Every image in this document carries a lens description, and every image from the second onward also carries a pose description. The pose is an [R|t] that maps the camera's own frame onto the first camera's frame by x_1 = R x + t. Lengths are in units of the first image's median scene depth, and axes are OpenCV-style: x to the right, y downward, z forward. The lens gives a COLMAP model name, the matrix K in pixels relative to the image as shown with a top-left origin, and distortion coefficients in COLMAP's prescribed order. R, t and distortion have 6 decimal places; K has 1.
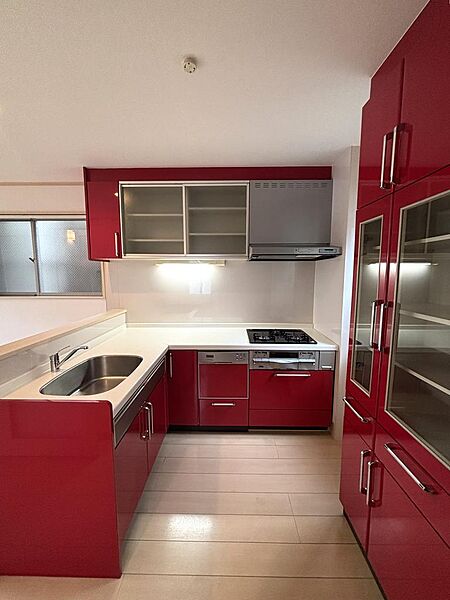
lens RADIAL K [[244.8, 0, 225.0], [0, 244.8, 300.0], [0, 0, 1]] dist [-0.000631, -0.000116]
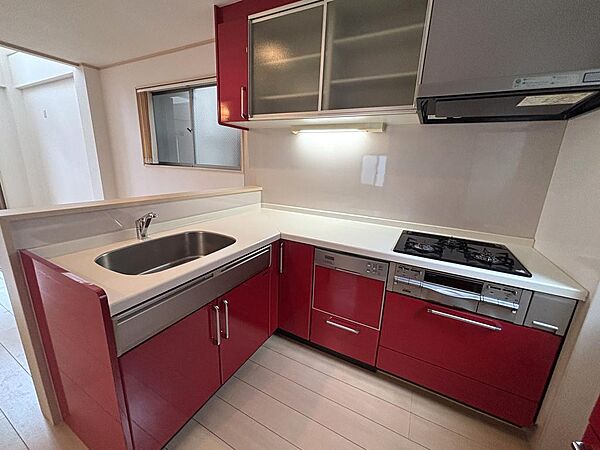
lens RADIAL K [[244.8, 0, 300.0], [0, 244.8, 225.0], [0, 0, 1]] dist [-0.000631, -0.000116]
pose [[0.889781, 0.148025, -0.431715, 0.146815], [-0.092096, 0.984717, 0.147822, 0.038507], [0.446998, -0.091770, 0.889815, 0.329694]]
